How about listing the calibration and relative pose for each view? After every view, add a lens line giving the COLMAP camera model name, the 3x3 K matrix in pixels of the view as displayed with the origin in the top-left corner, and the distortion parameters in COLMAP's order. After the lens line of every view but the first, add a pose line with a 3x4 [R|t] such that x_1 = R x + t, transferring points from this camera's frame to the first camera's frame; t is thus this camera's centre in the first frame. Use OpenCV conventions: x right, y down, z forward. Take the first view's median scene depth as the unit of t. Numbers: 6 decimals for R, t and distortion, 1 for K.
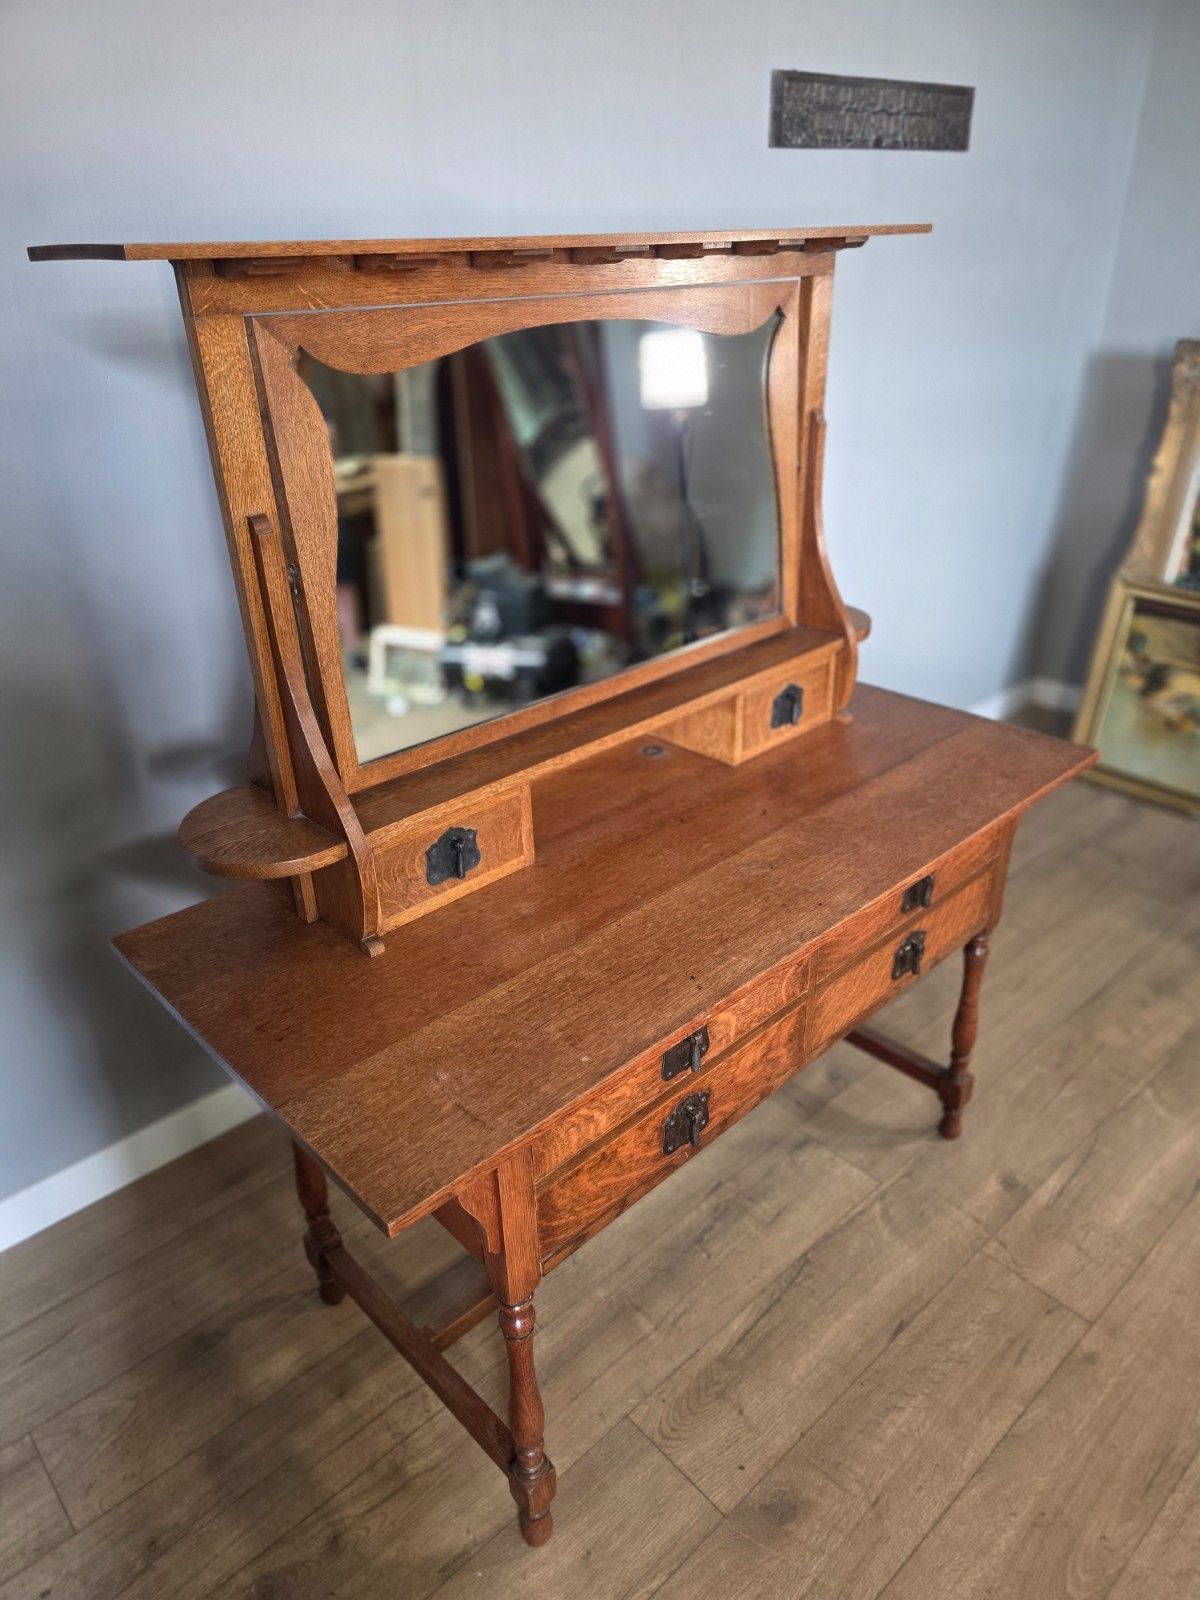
lens RADIAL K [[1080.9, 0, 604.7], [0, 1080.9, 809.9], [0, 0, 1]] dist [0.060891, -0.068173]
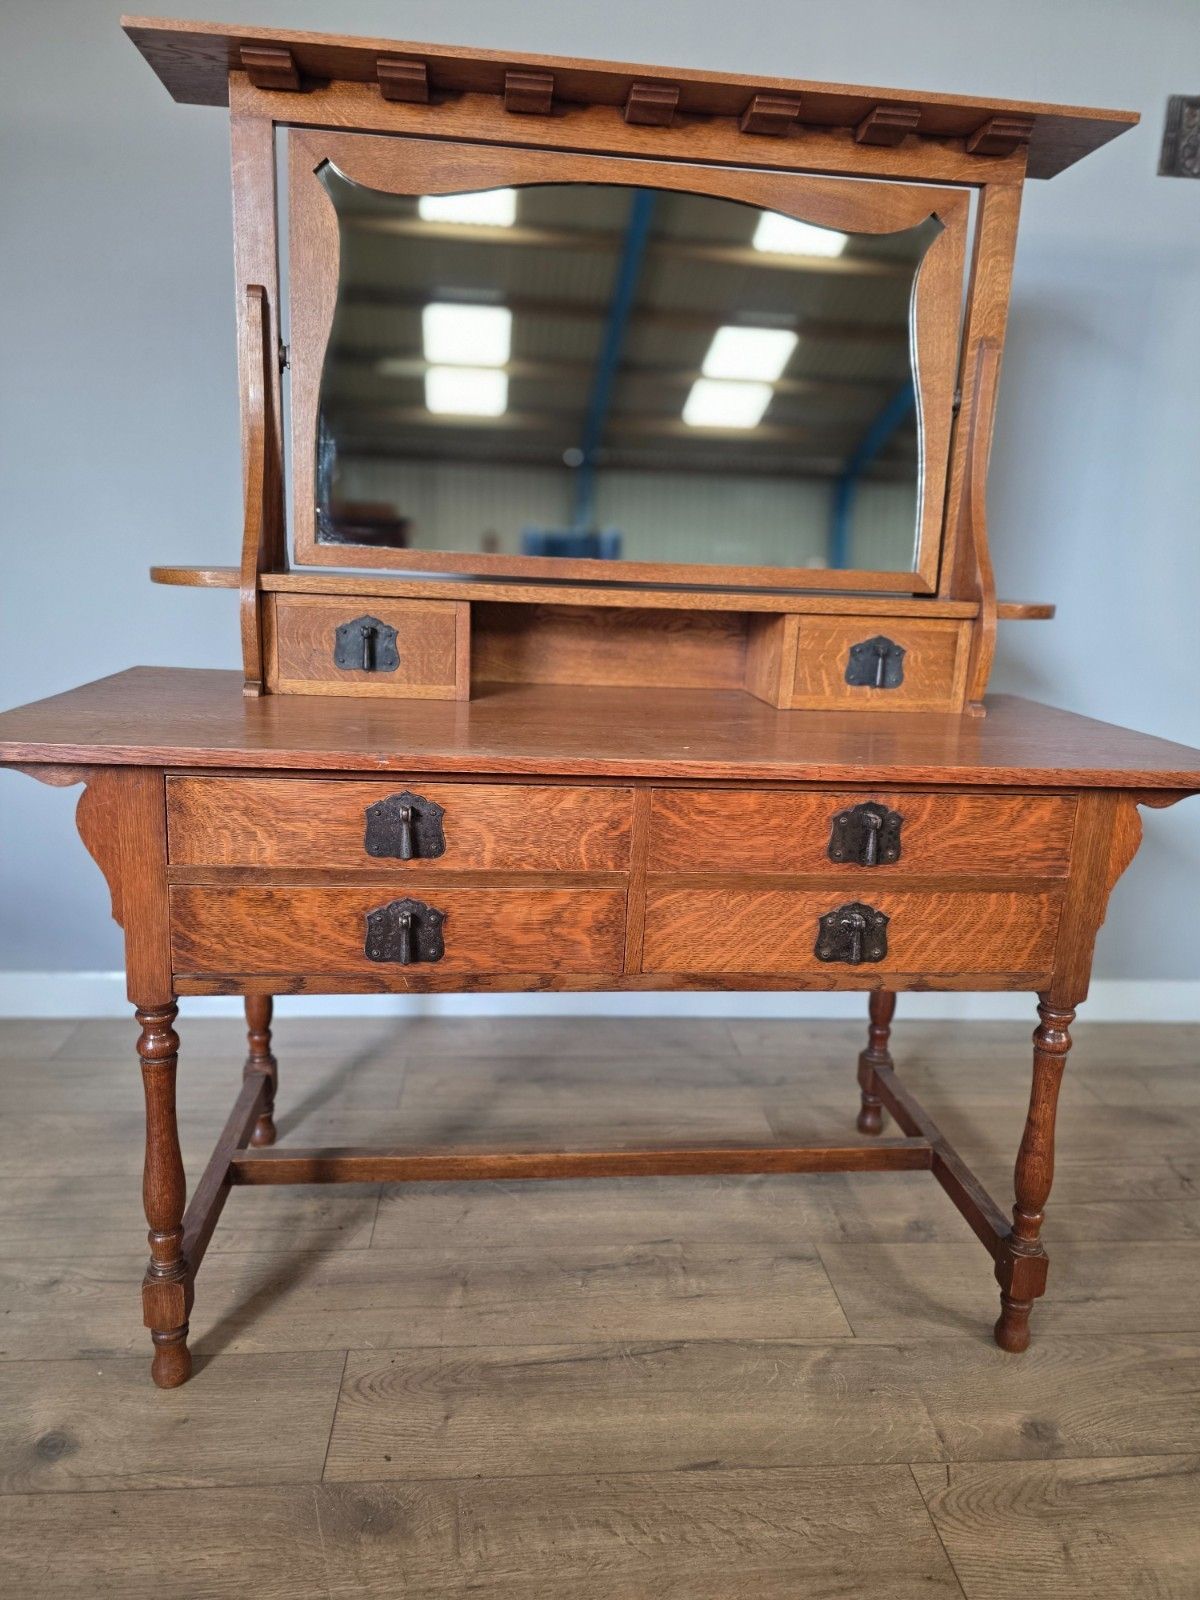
lens RADIAL K [[1080.9, 0, 611.0], [0, 1080.9, 796.7], [0, 0, 1]] dist [0.060891, -0.068173]
pose [[0.793568, 0.194888, -0.576427, 0.532998], [-0.337678, 0.929111, -0.150753, 0.202313], [0.506184, 0.314280, 0.803122, 0.274205]]
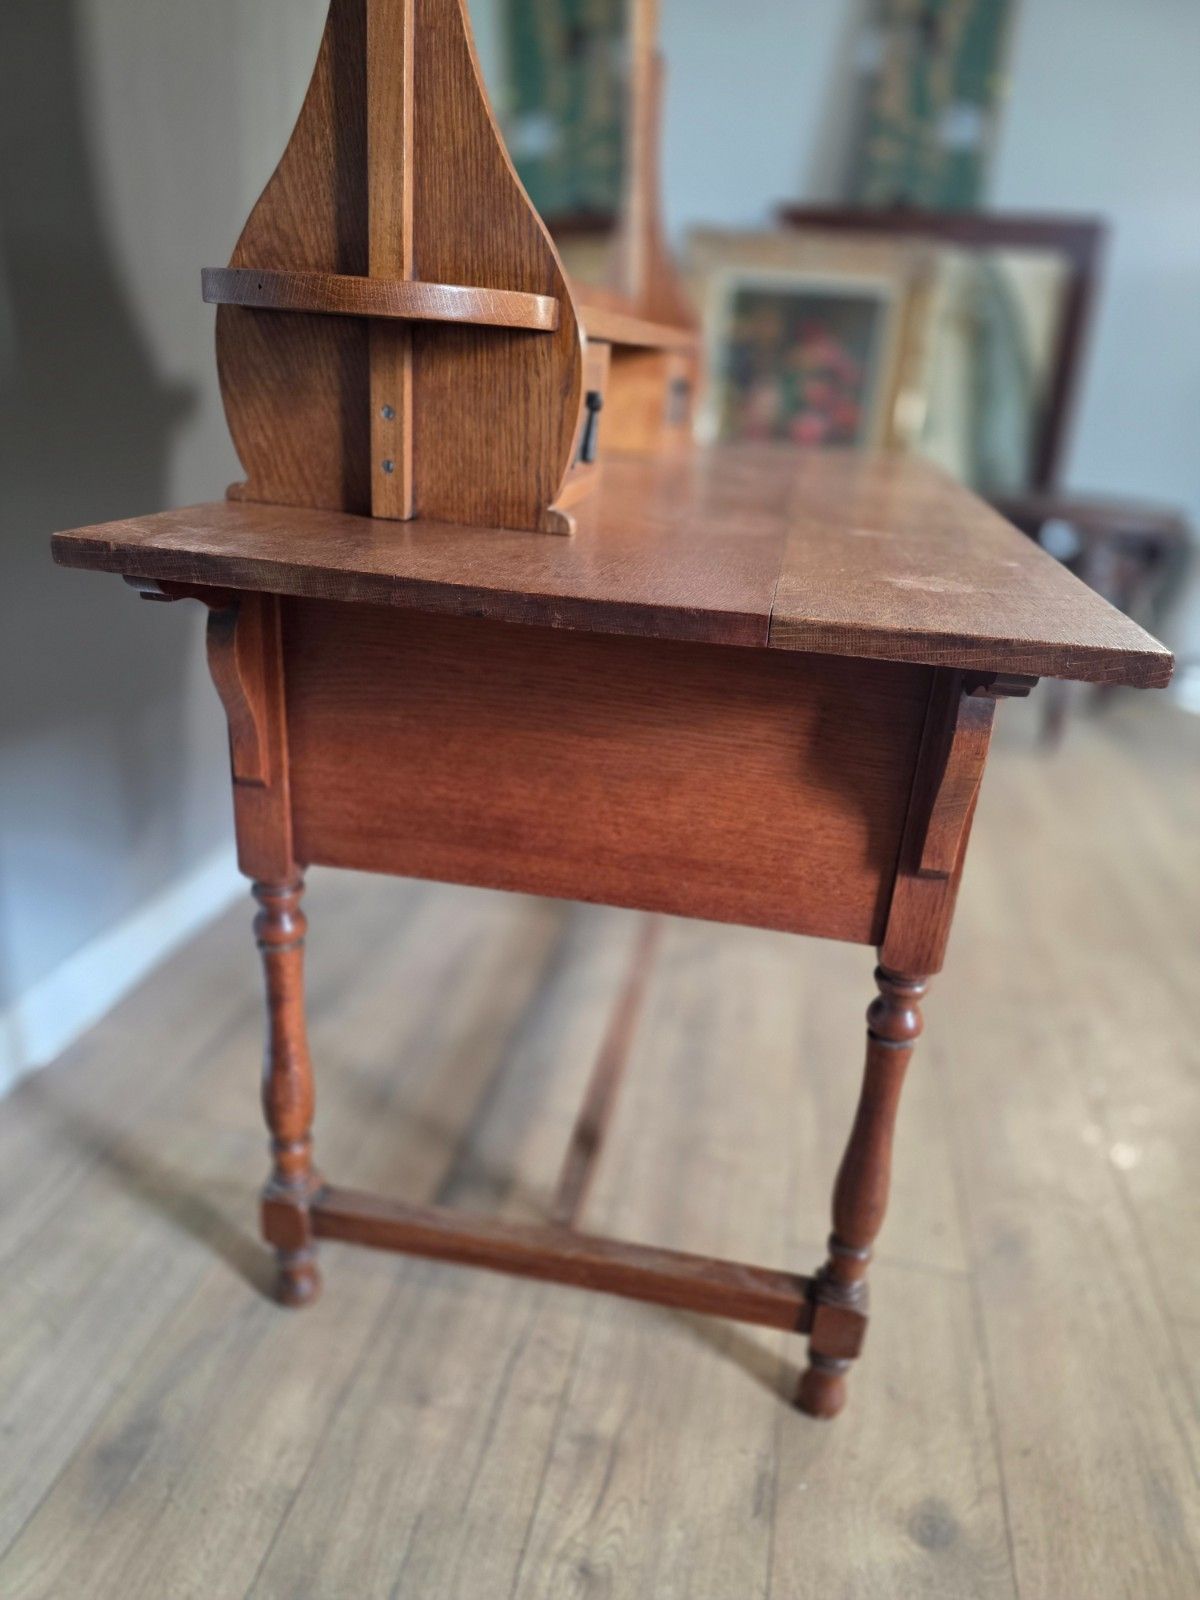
lens RADIAL K [[1080.9, 0, 603.6], [0, 1080.9, 801.3], [0, 0, 1]] dist [0.060891, -0.068173]
pose [[0.802776, -0.140453, 0.579503, -0.440302], [0.192125, 0.980960, -0.028393, 0.232822], [-0.564481, 0.134130, 0.814475, 0.384736]]
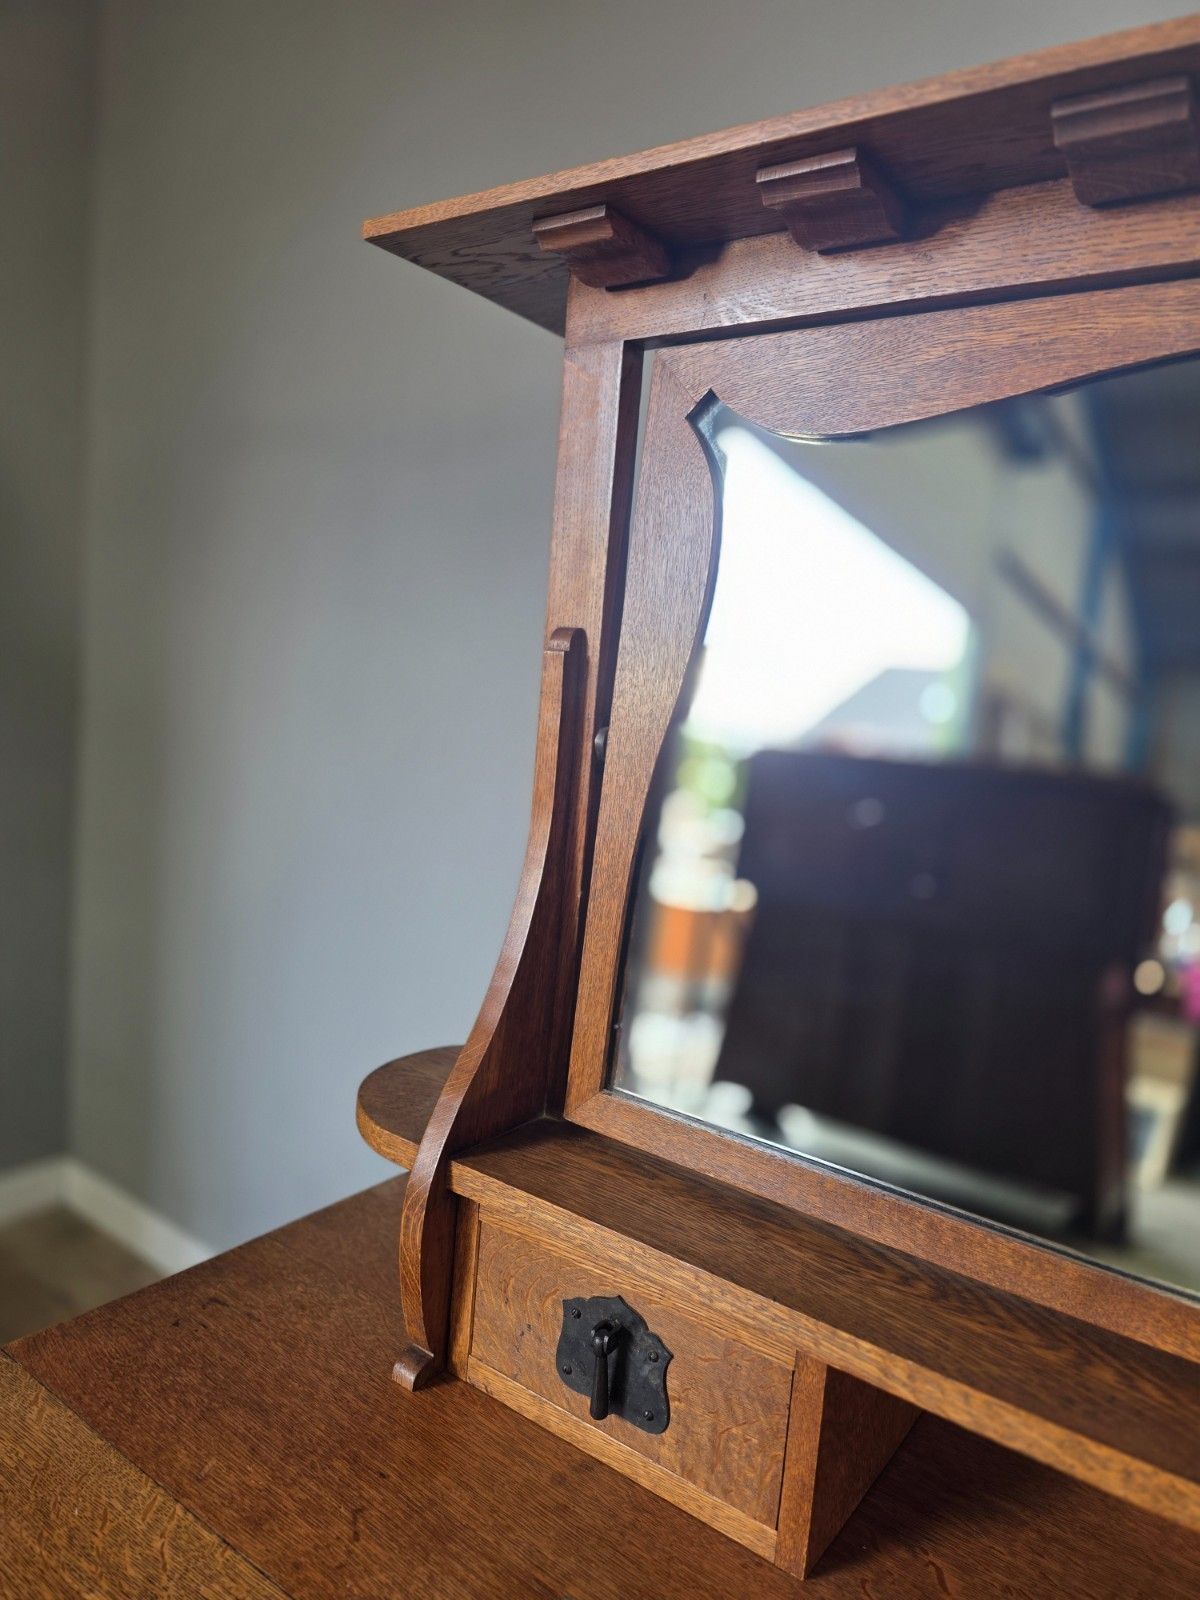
lens RADIAL K [[1093.6, 0, 596.9], [0, 1093.6, 799.3], [0, 0, 1]] dist [0.019774, -0.020786]
pose [[0.172869, 0.140311, -0.974900, 0.232508], [-0.533818, 0.845169, 0.026983, -0.138890], [0.827741, 0.515754, 0.221004, 0.616830]]
